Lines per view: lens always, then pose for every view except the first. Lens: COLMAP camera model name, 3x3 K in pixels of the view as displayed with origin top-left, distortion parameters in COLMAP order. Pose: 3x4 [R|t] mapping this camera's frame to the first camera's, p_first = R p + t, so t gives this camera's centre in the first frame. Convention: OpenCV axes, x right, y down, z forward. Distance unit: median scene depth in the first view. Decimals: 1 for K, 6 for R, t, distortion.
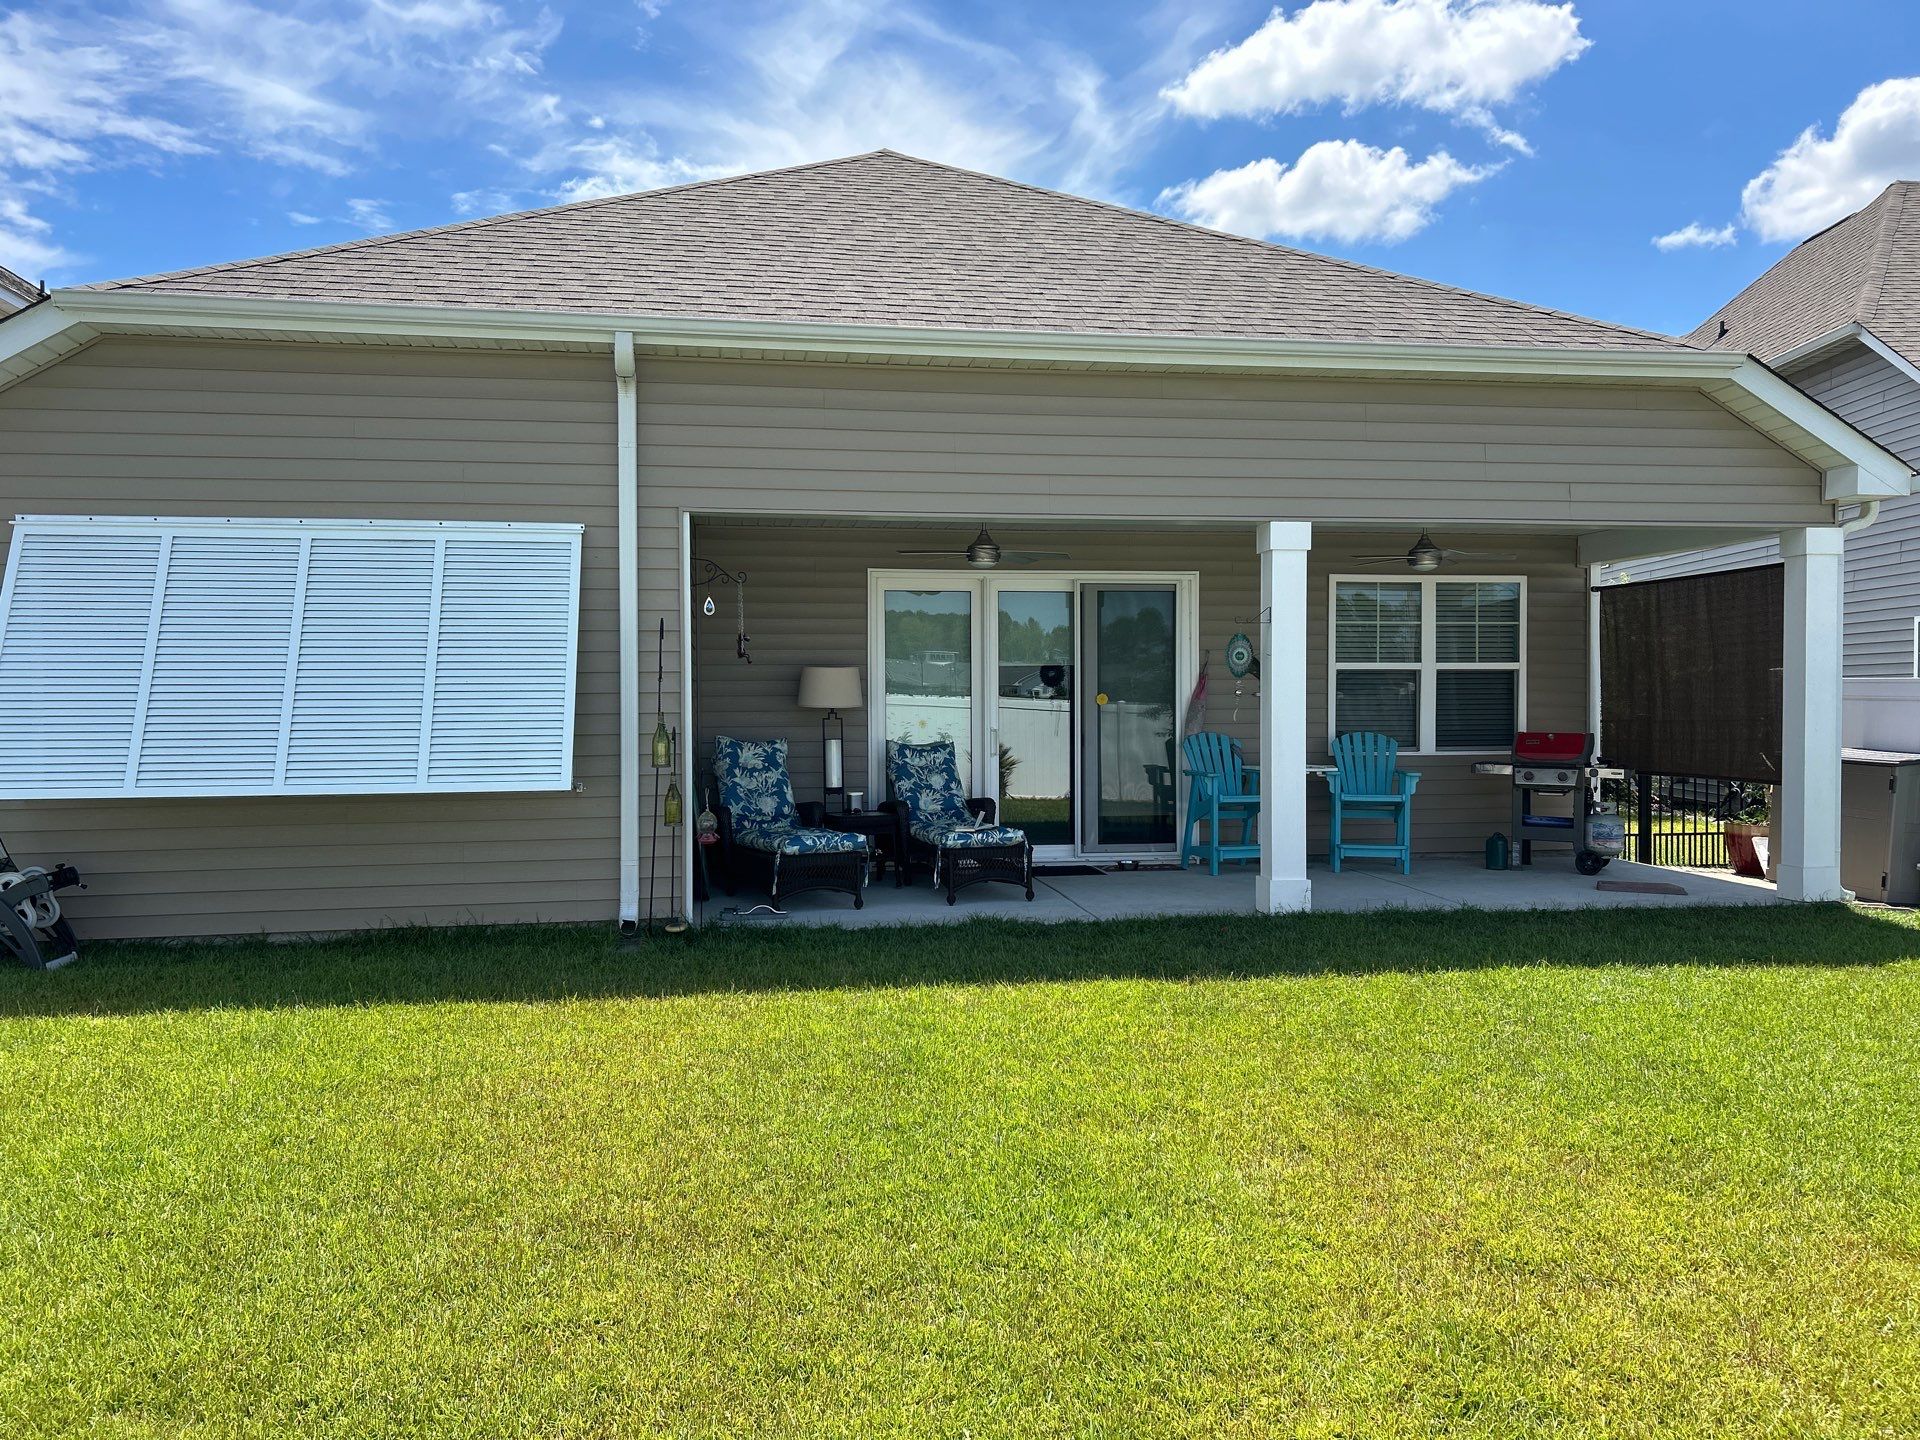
lens RADIAL K [[1435.1, 0, 960.0], [0, 1435.1, 720.0], [0, 0, 1]] dist [0.055265, -0.051380]
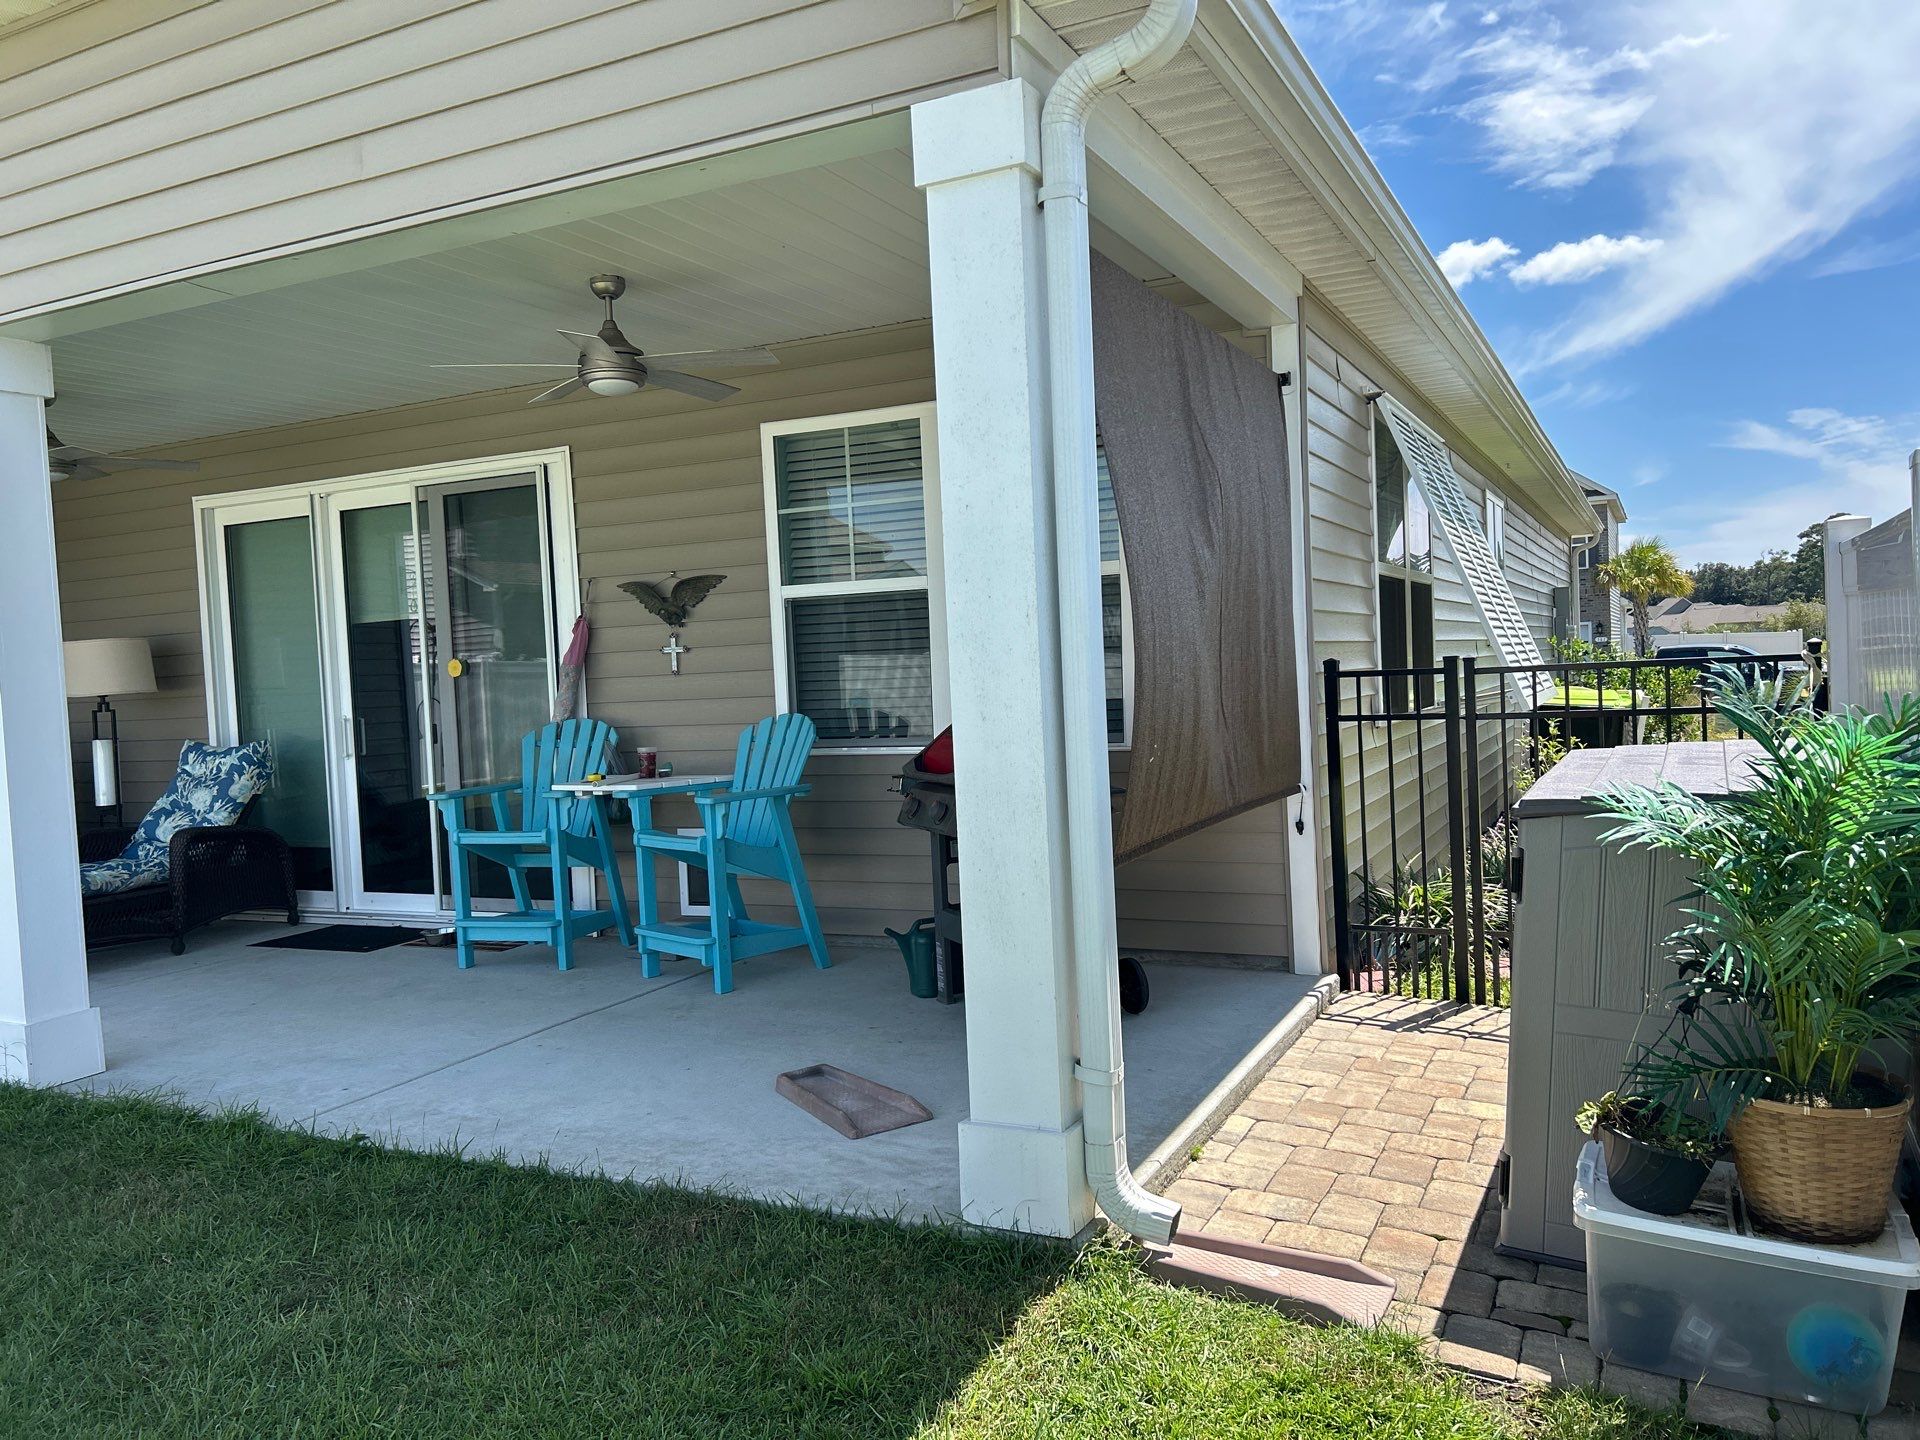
lens RADIAL K [[1440.8, 0, 960.0], [0, 1440.8, 720.0], [0, 0, 1]] dist [0.069948, -0.070804]
pose [[0.813968, -0.011846, -0.580789, 0.663023], [0.034747, 0.998995, 0.028321, -0.002105], [0.579870, -0.043233, 0.813561, 0.619874]]
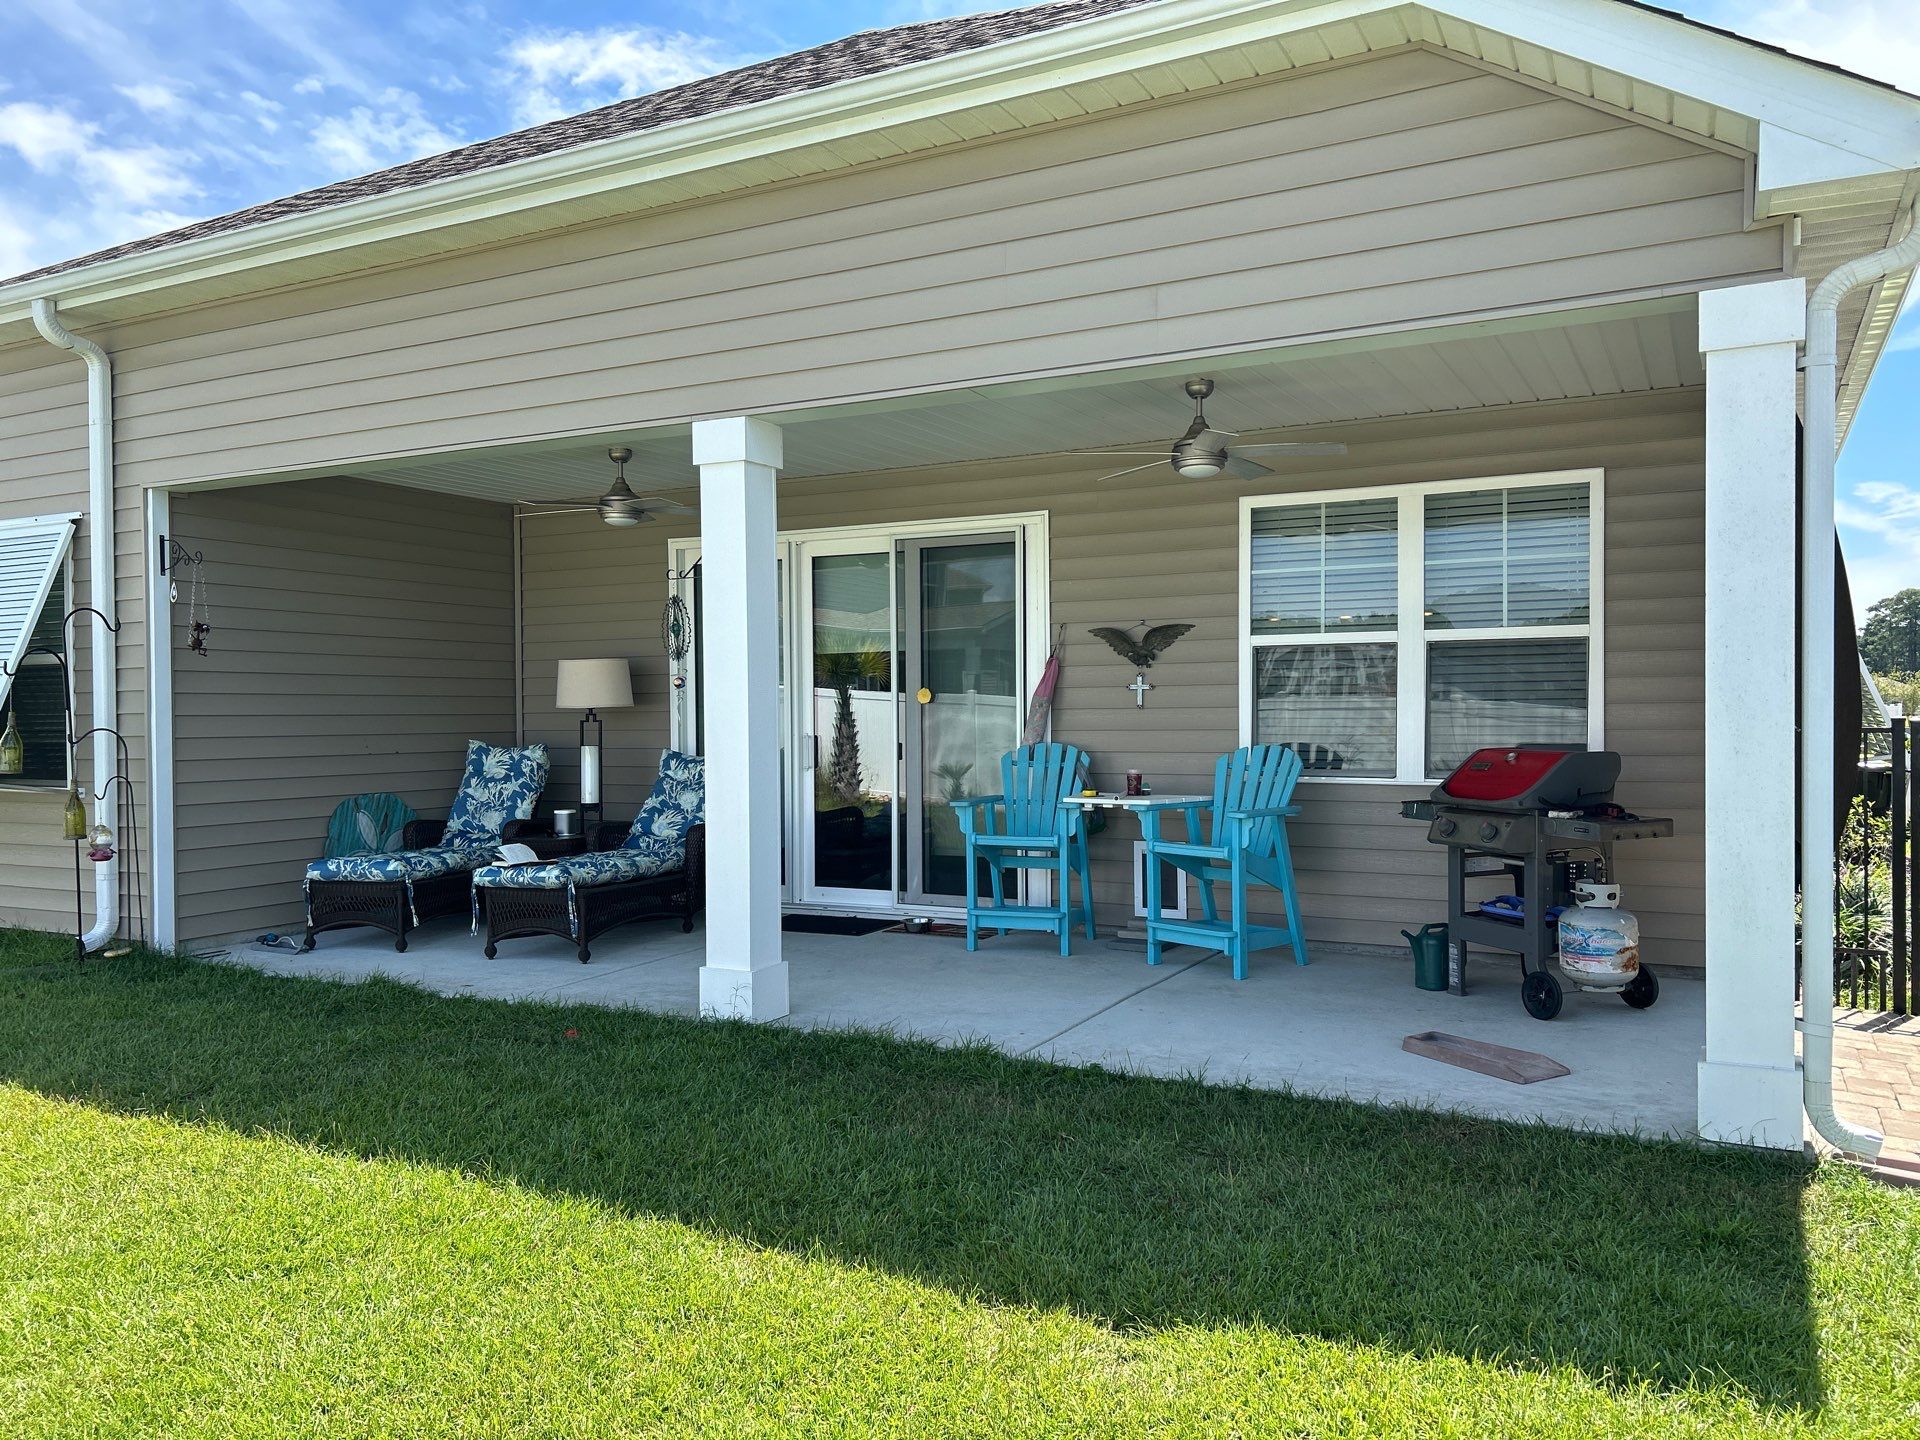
lens RADIAL K [[1439.8, 0, 970.6], [0, 1439.8, 721.3], [0, 0, 1]] dist [0.072677, -0.075723]
pose [[0.801664, 0.002515, -0.597770, 0.568724], [-0.002799, 0.999996, 0.000453, -0.001798], [0.597769, 0.001310, 0.801668, 0.433869]]
